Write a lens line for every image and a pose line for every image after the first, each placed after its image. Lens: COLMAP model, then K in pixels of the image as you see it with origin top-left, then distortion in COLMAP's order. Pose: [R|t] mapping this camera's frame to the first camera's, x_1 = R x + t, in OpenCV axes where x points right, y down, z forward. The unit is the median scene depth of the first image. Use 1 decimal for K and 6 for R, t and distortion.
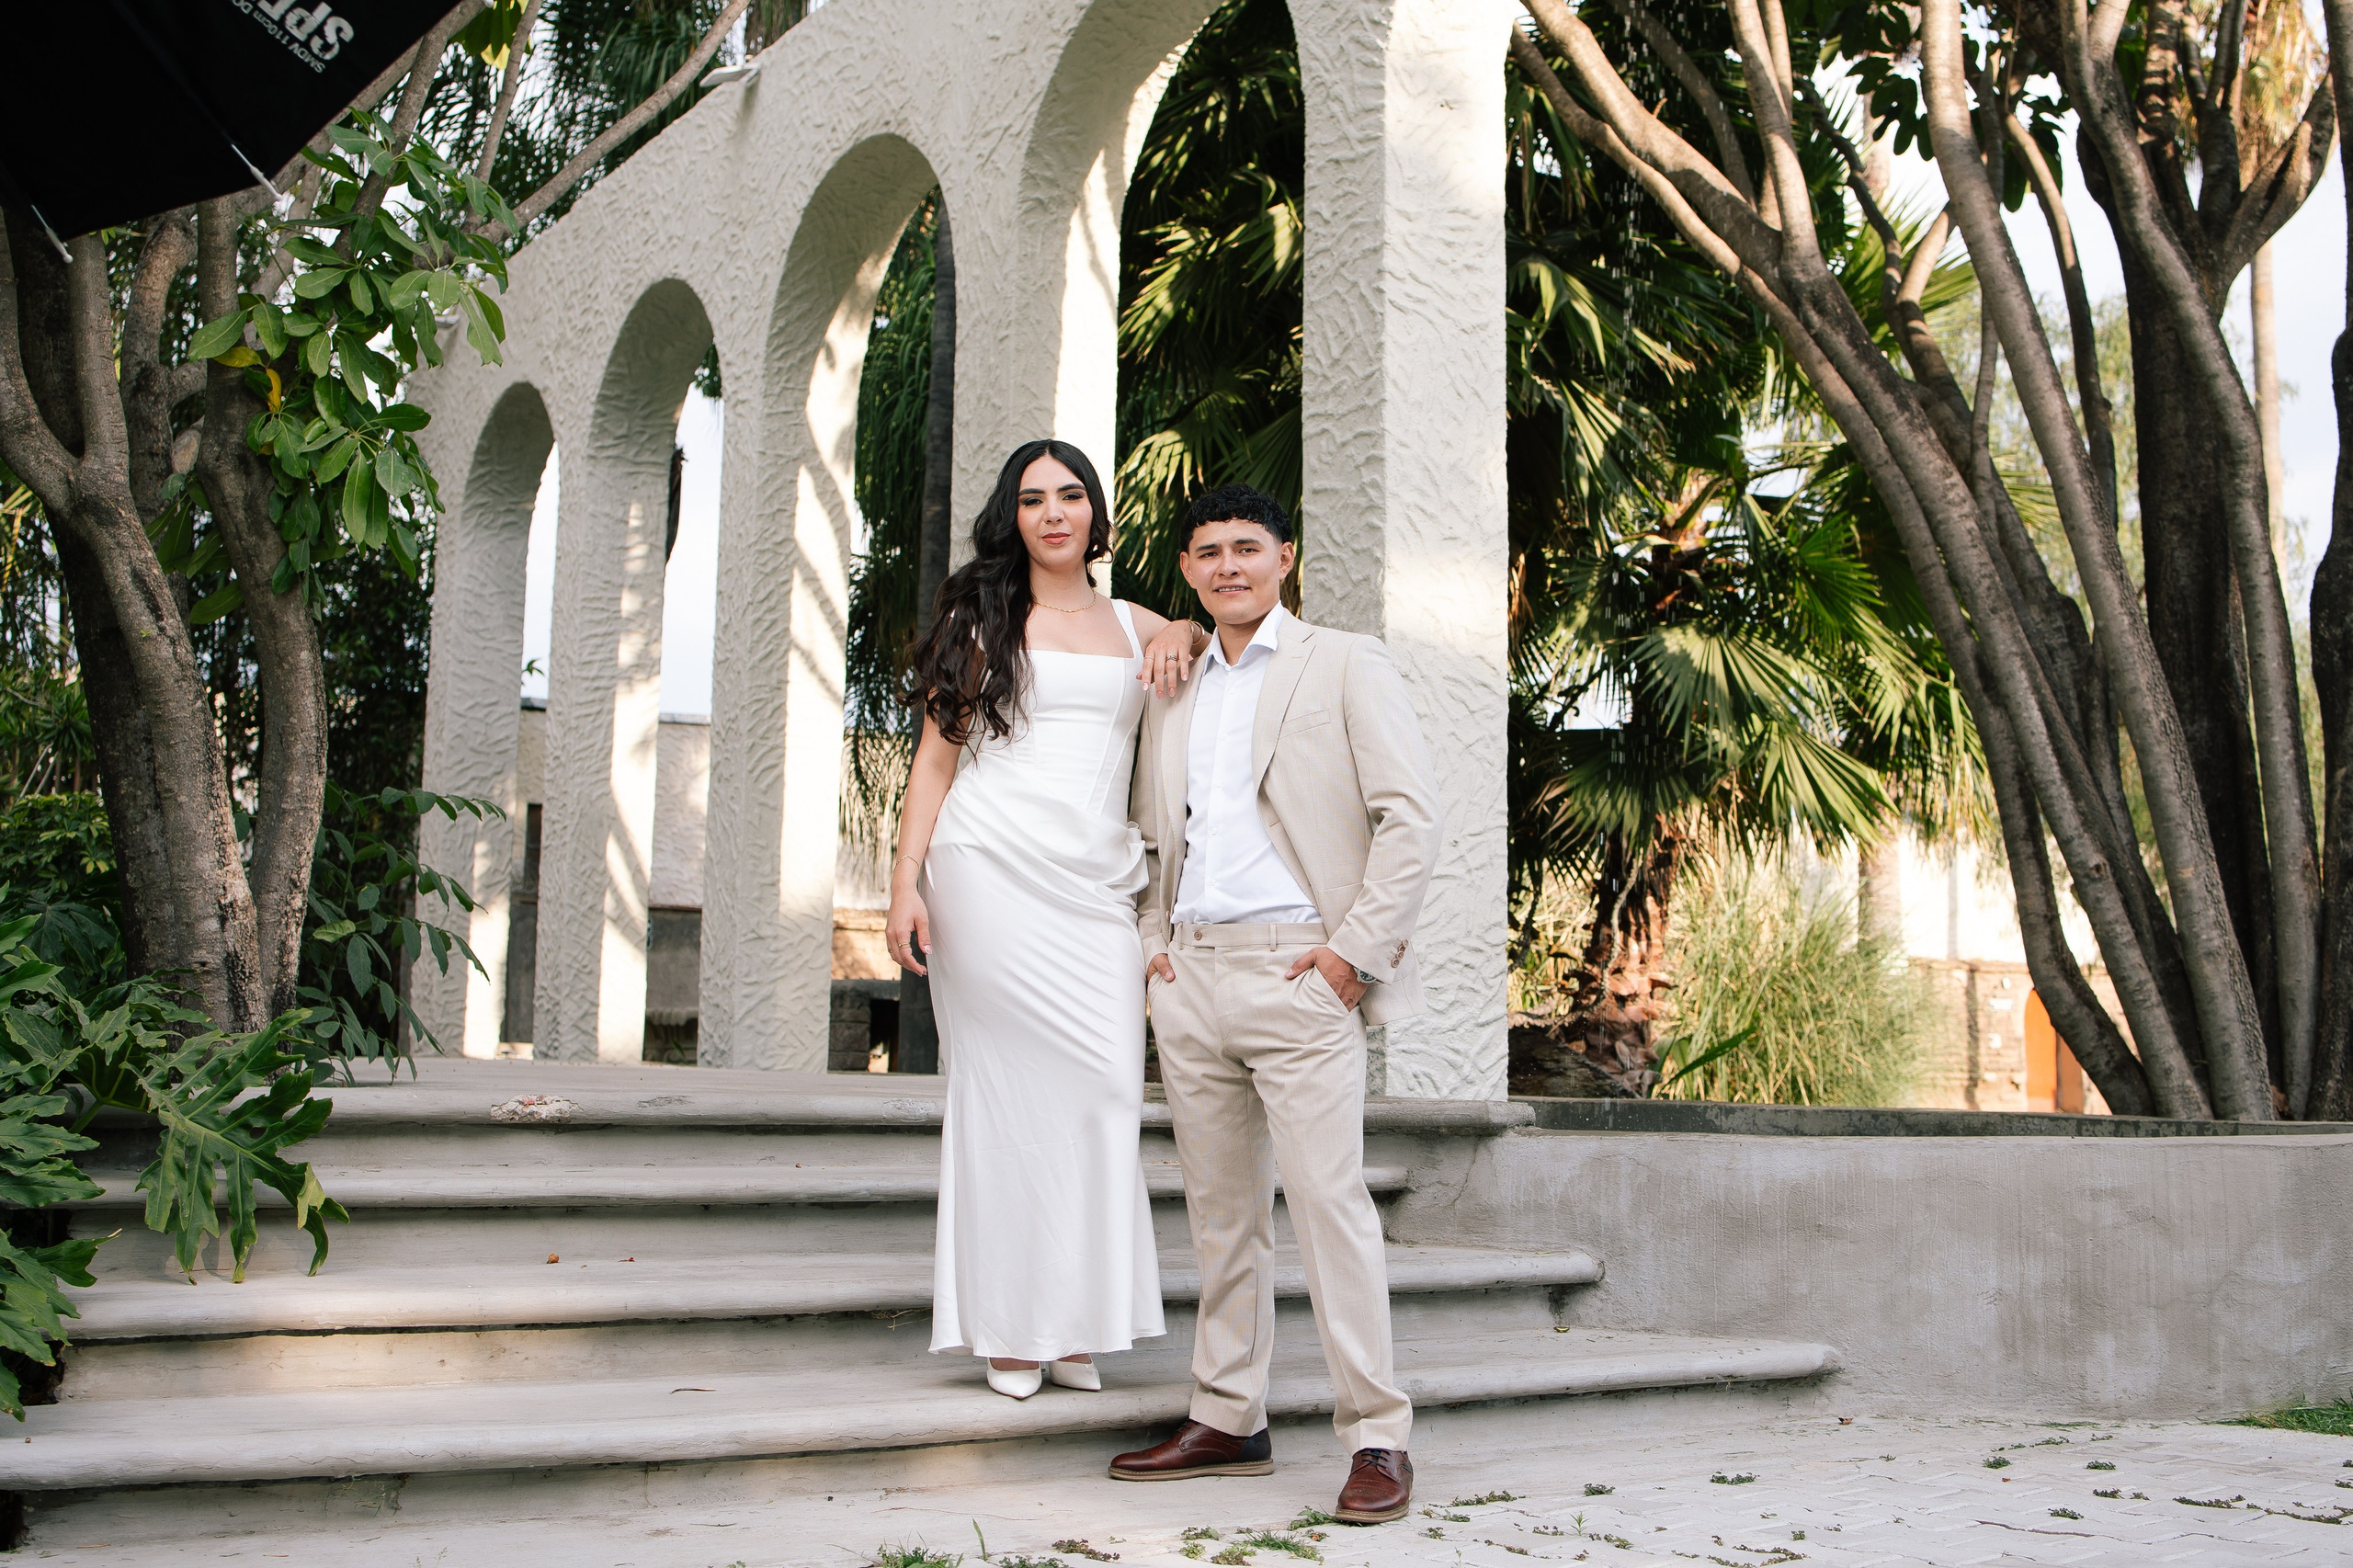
lens RADIAL K [[2352.3, 0, 1254.2], [0, 2352.3, 795.1], [0, 0, 1]] dist [-0.064853, 0.031509]
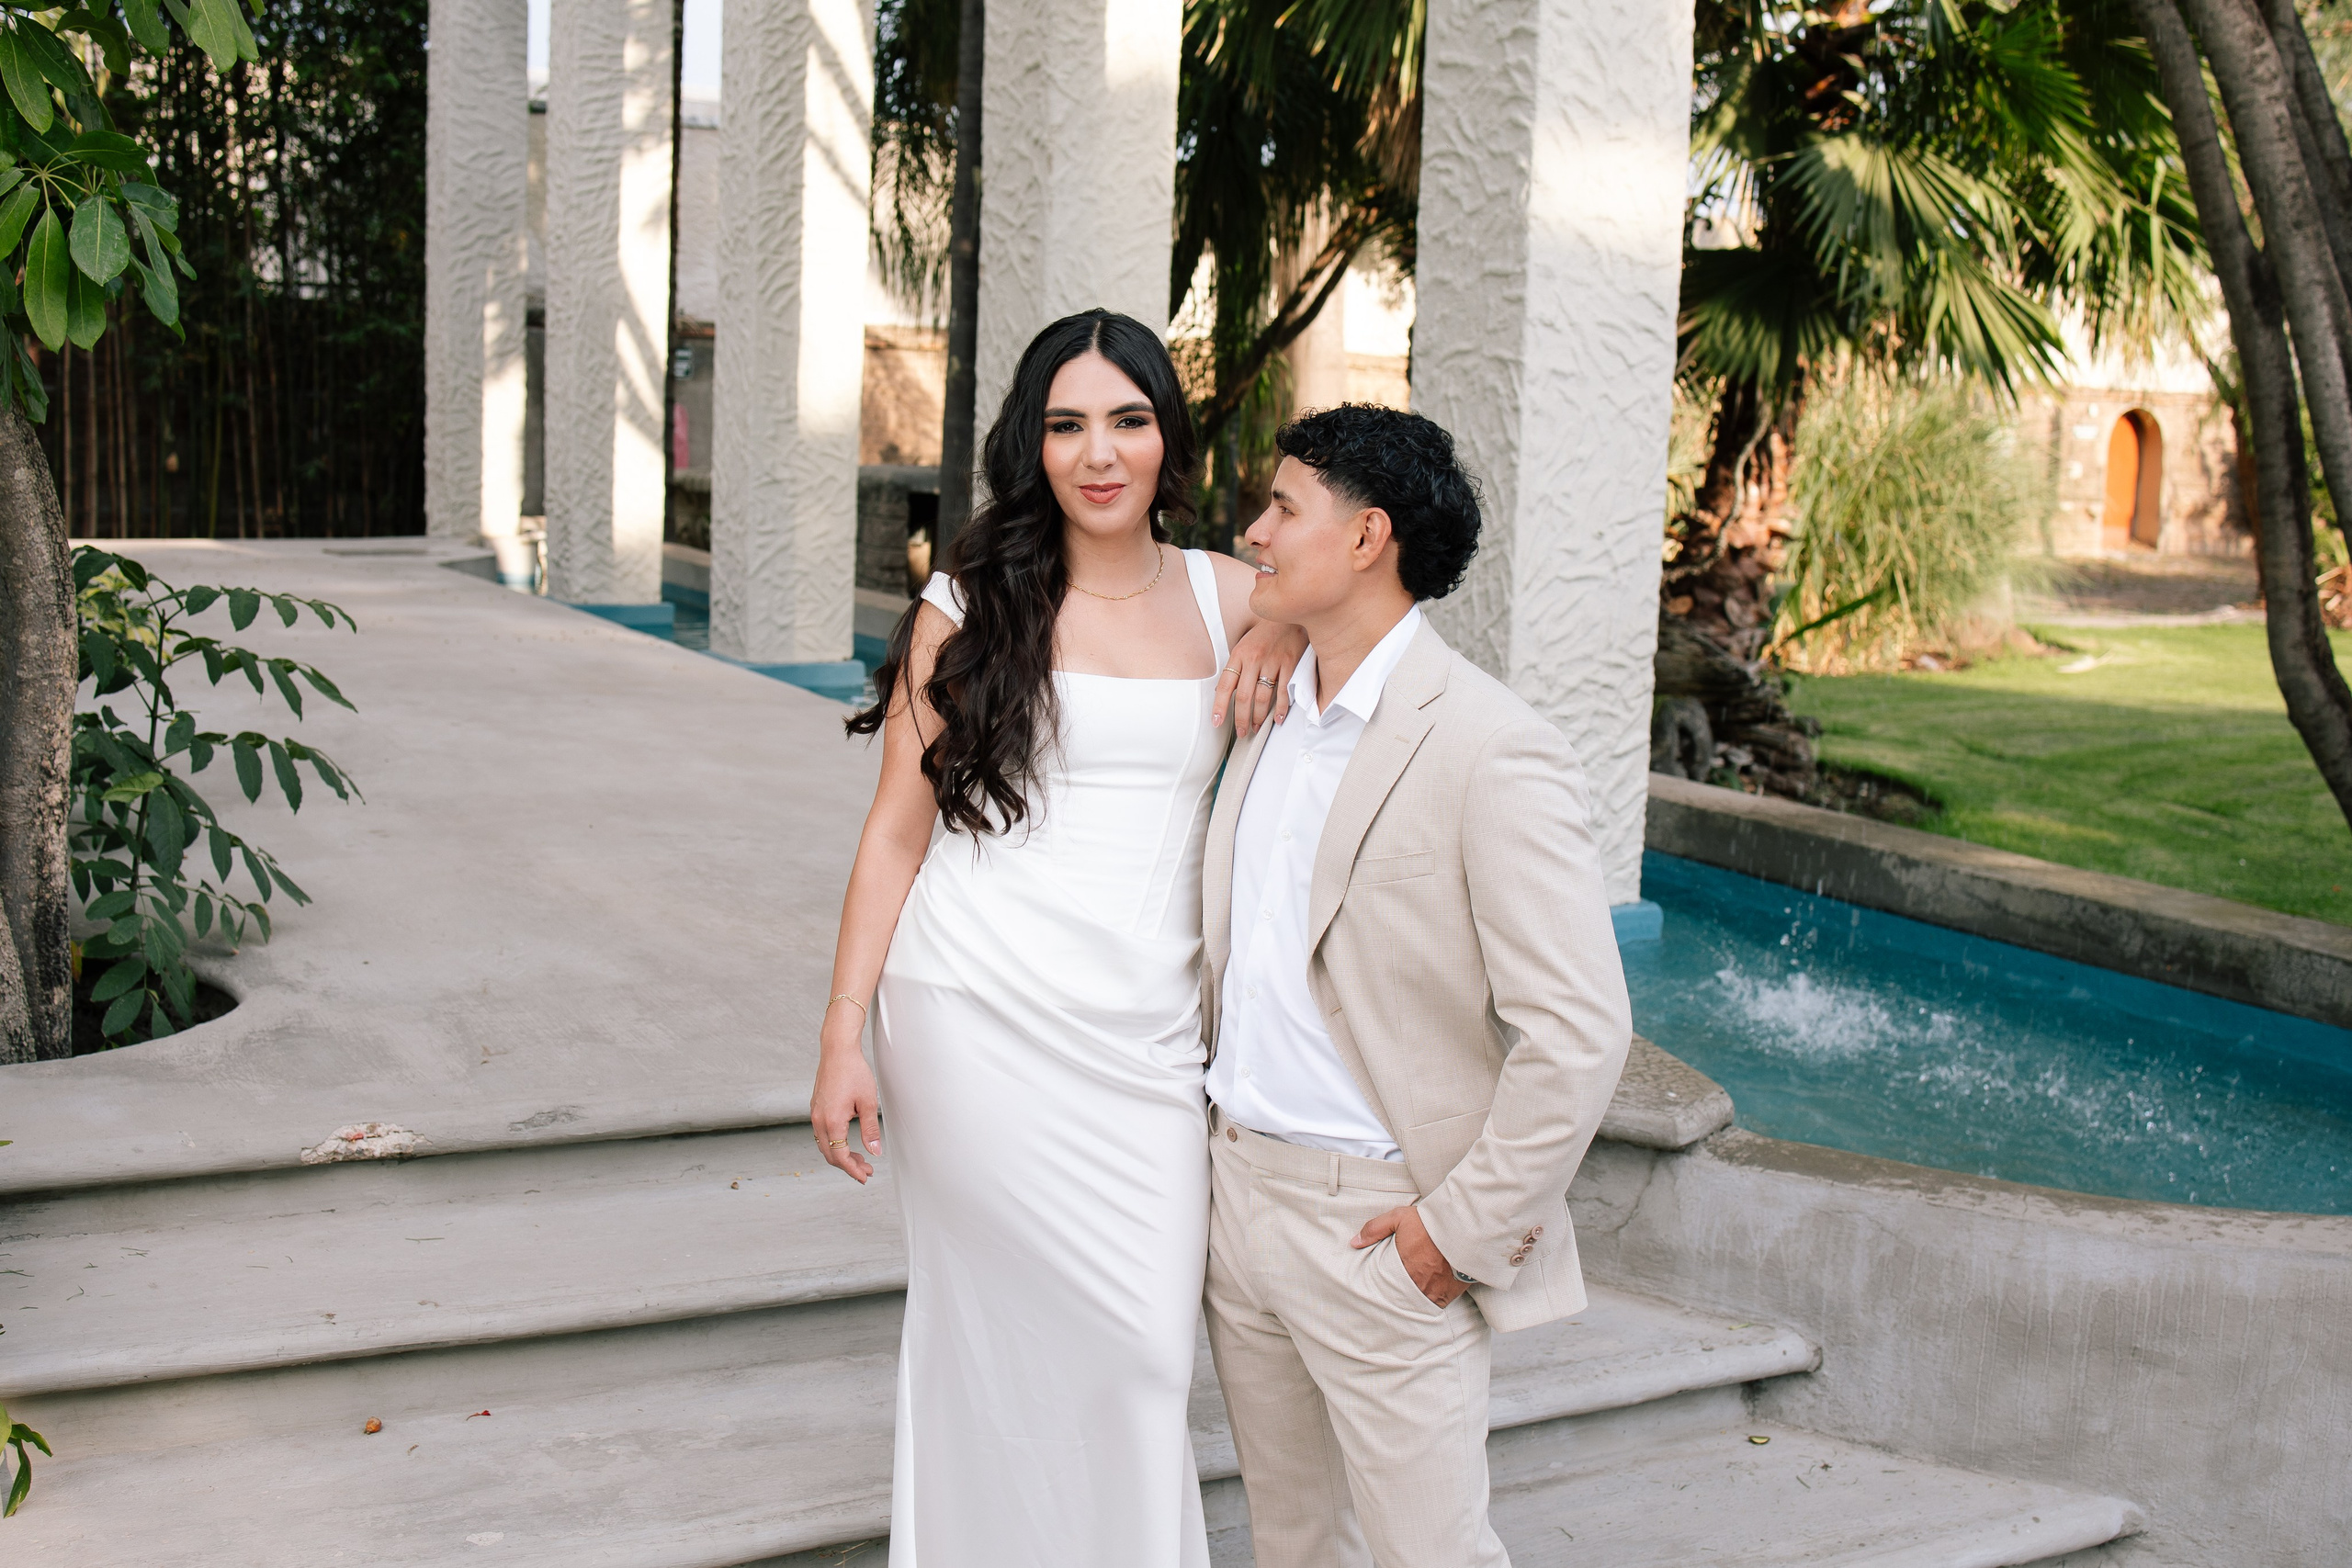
lens RADIAL K [[2308.7, 0, 1179.0], [0, 2308.7, 723.5], [0, 0, 1]] dist [-0.069420, 0.063232]
pose [[0.998052, 0.035093, -0.051584, -0.013007], [-0.021540, 0.969788, 0.242995, -0.094436], [0.058553, -0.241410, 0.968655, 0.198431]]
